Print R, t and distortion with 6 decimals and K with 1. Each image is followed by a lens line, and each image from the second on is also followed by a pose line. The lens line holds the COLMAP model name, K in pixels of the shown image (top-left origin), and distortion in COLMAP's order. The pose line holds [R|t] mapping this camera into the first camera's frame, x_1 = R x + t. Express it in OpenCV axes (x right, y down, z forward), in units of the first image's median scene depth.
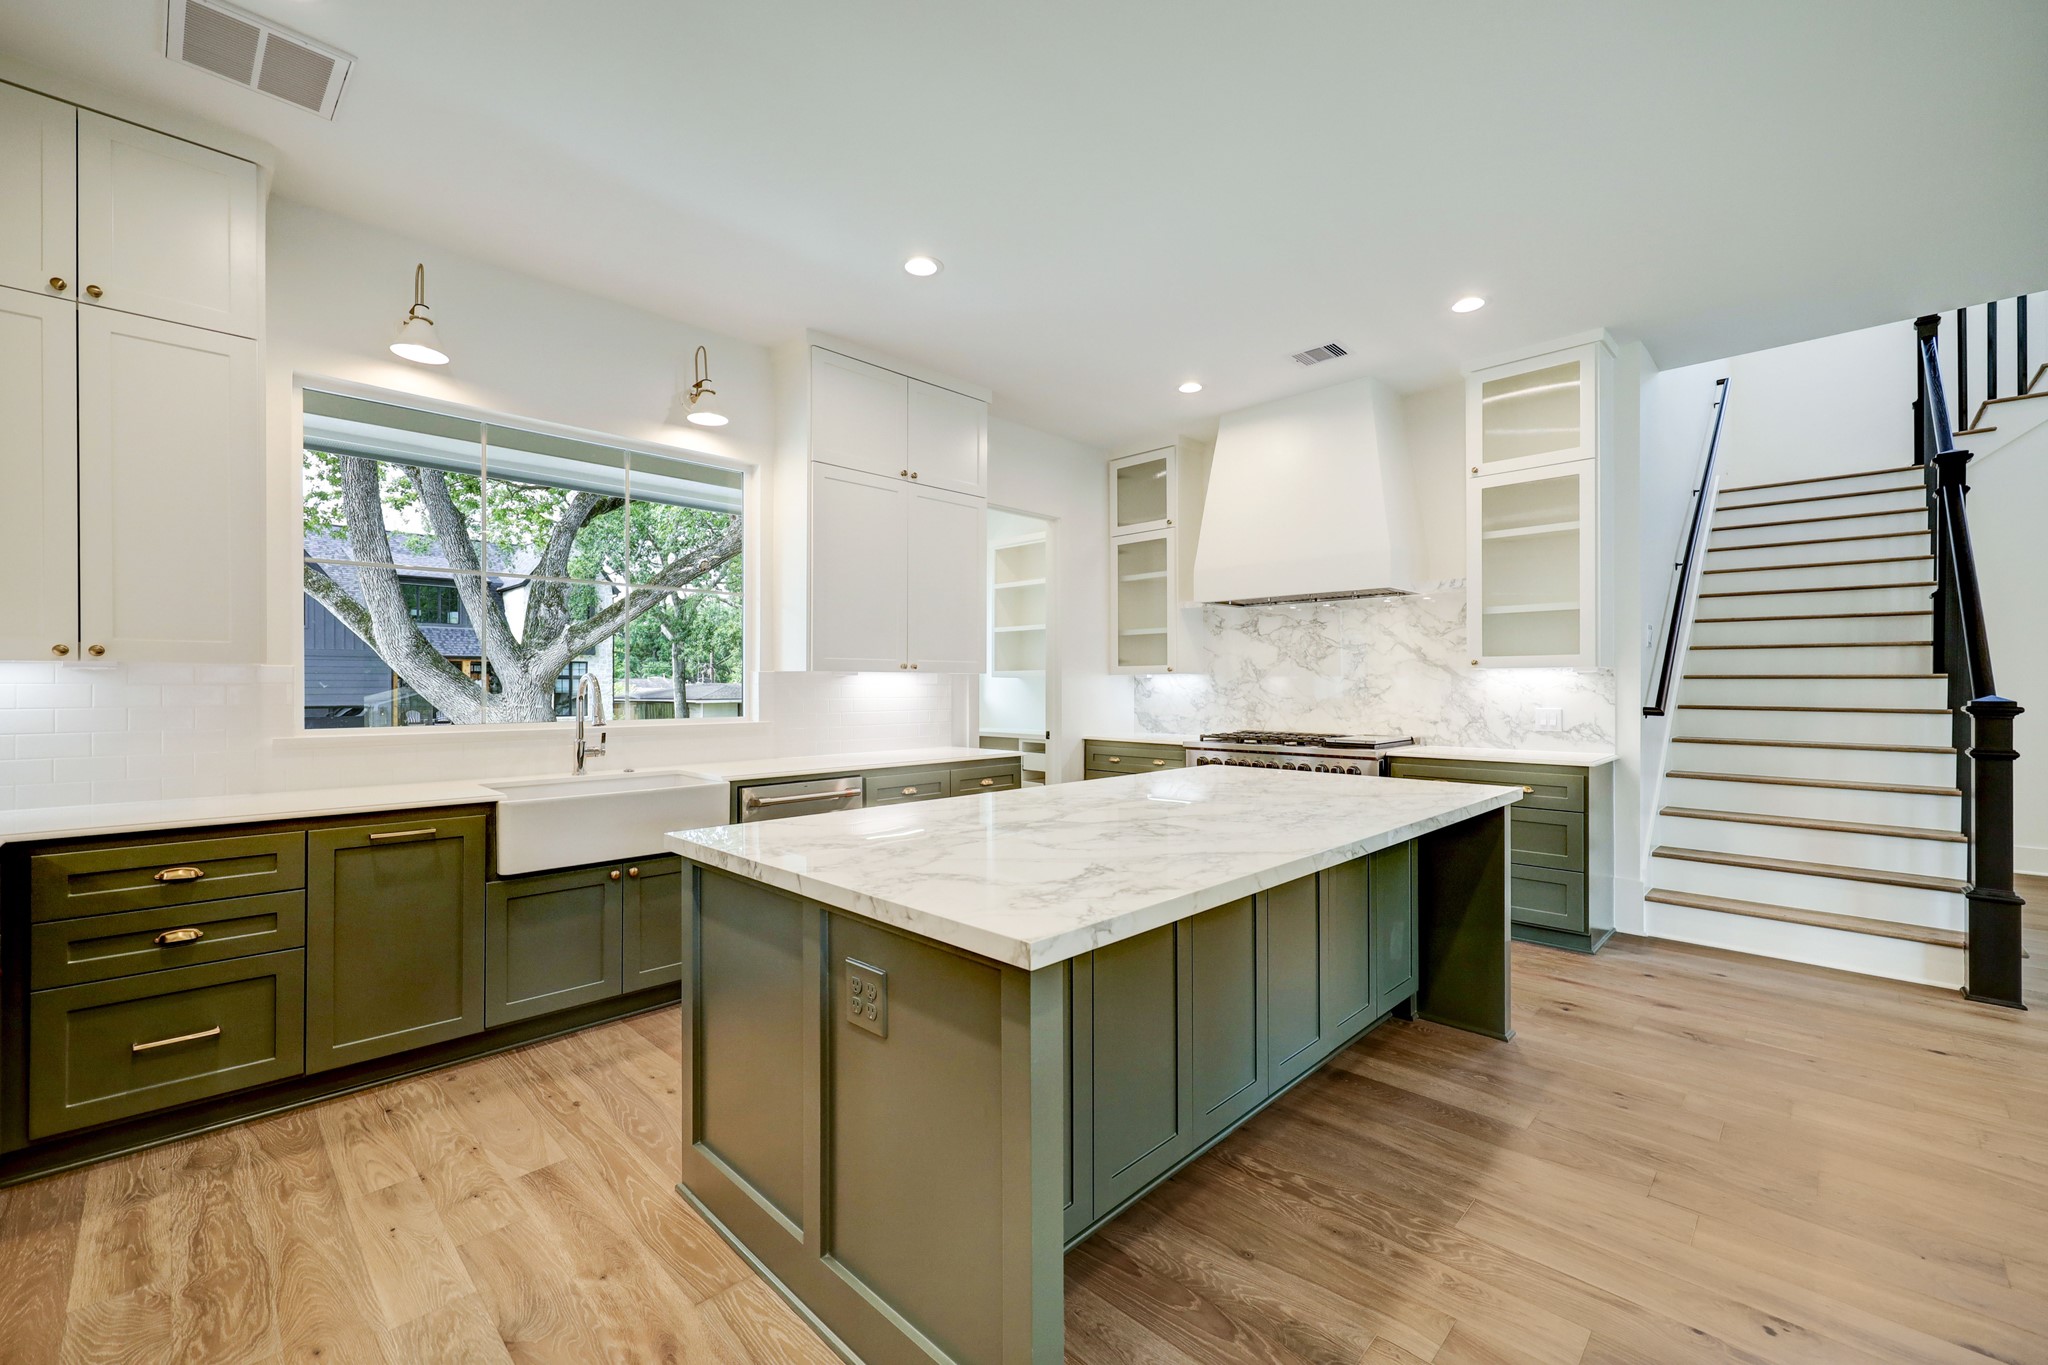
lens RADIAL K [[843.3, 0, 1015.4], [0, 843.3, 674.1], [0, 0, 1]] dist [0.000416, 0.000137]
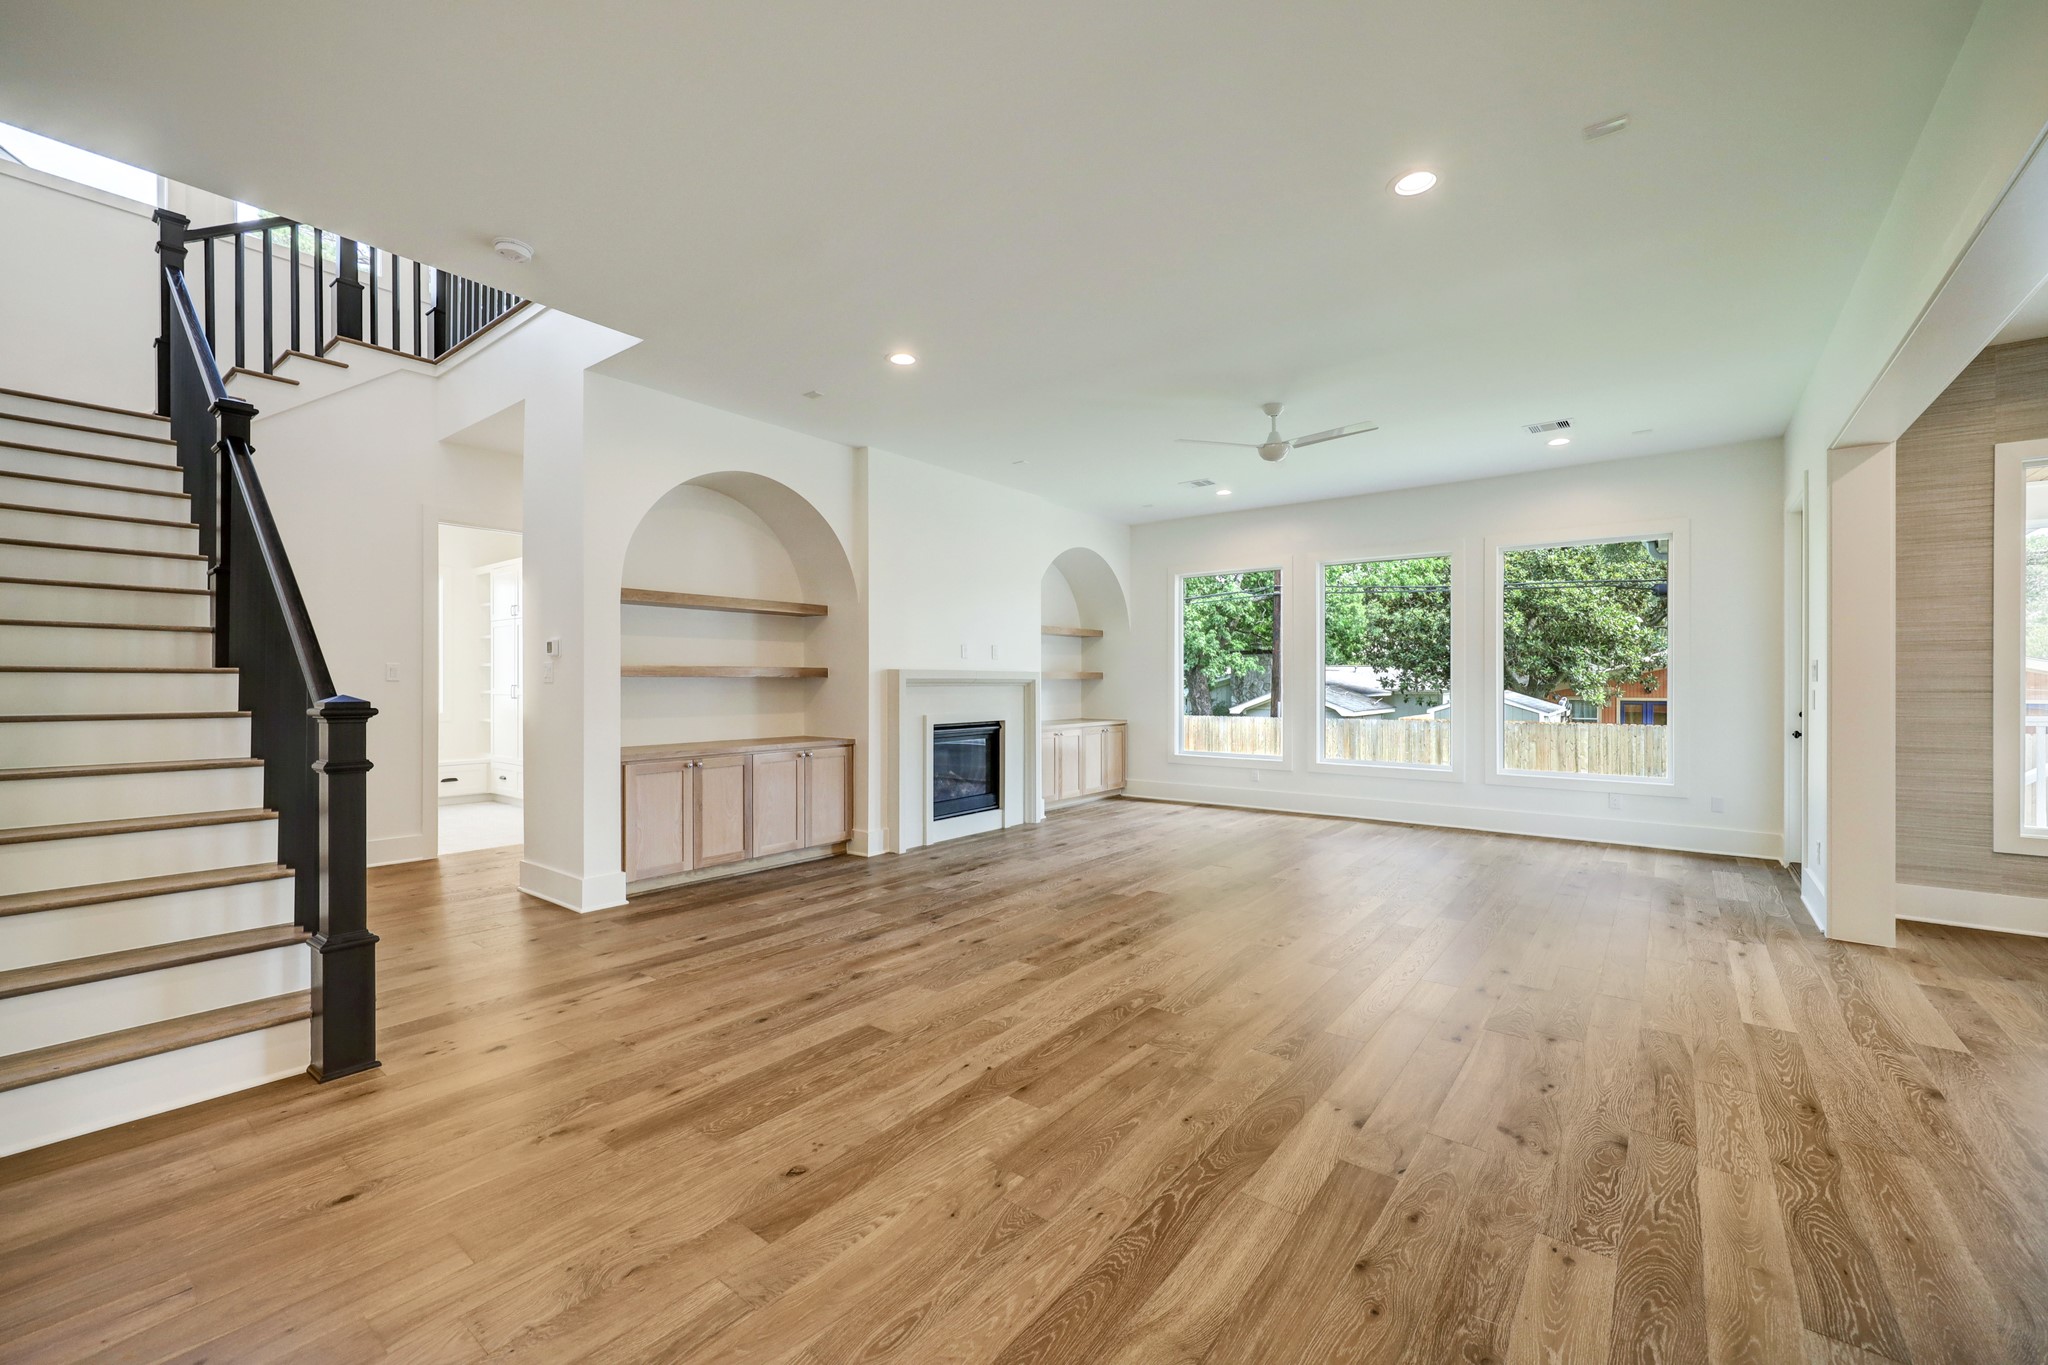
lens RADIAL K [[843.3, 0, 1015.0], [0, 843.3, 670.0], [0, 0, 1]] dist [0.000416, 0.000137]
pose [[-0.109435, 0.006205, 0.993975, 0.209400], [-0.007652, 0.999946, -0.007084, 0.001710], [-0.993965, -0.008381, -0.109381, 0.341217]]
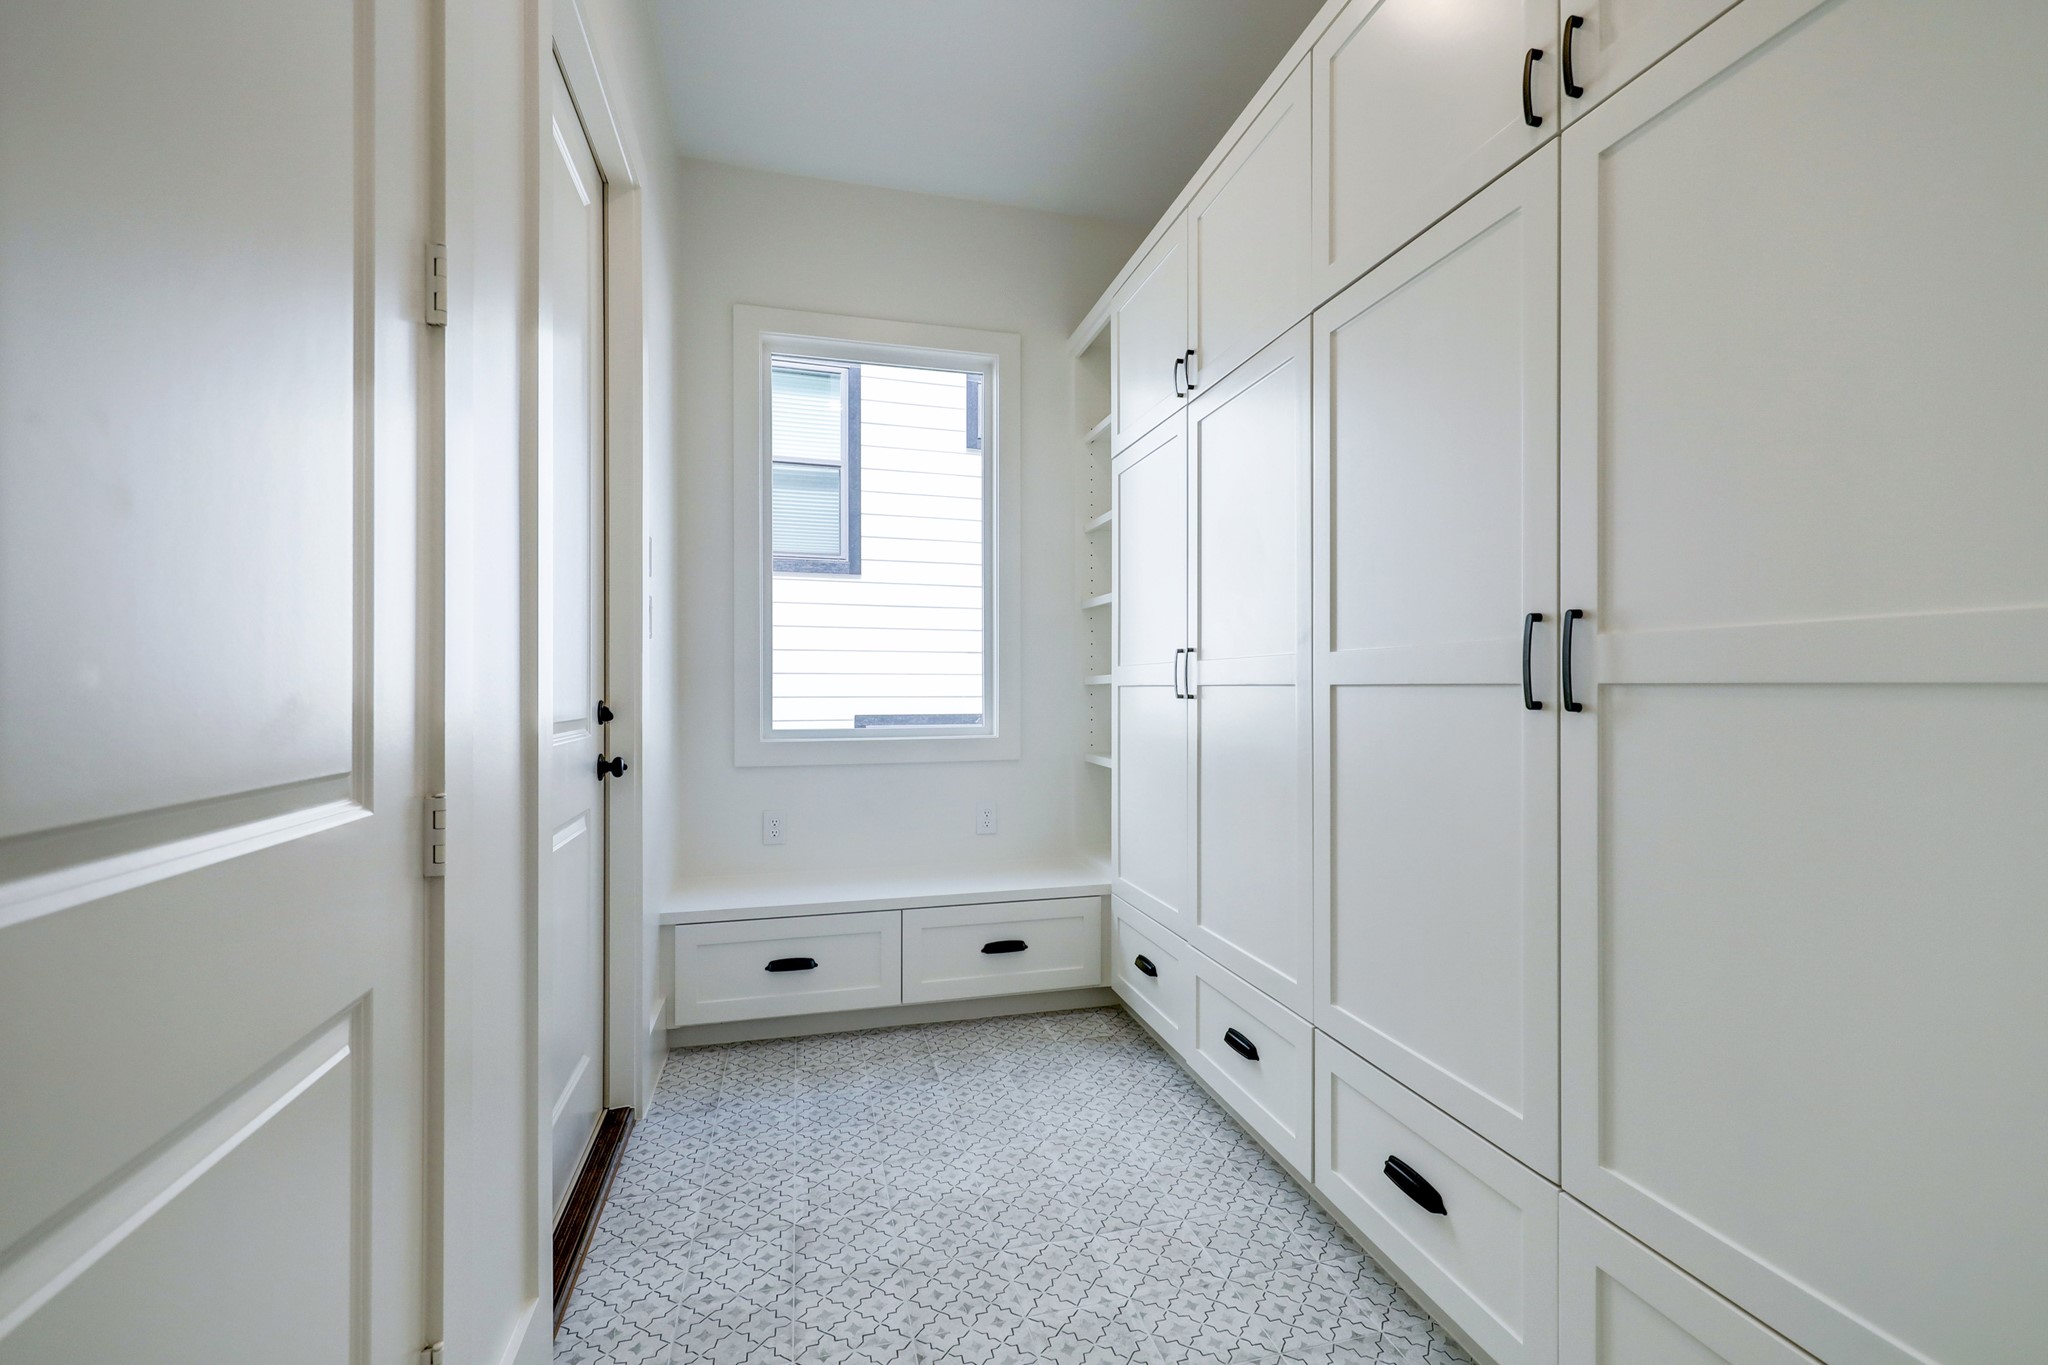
lens RADIAL K [[843.3, 0, 1023.9], [0, 843.3, 683.6], [0, 0, 1]] dist [0.000416, 0.000137]
pose [[0.508862, 0.003309, 0.860841, 0.730530], [-0.013387, 0.999902, 0.004070, 0.018233], [-0.860744, -0.013595, 0.508857, 0.594377]]
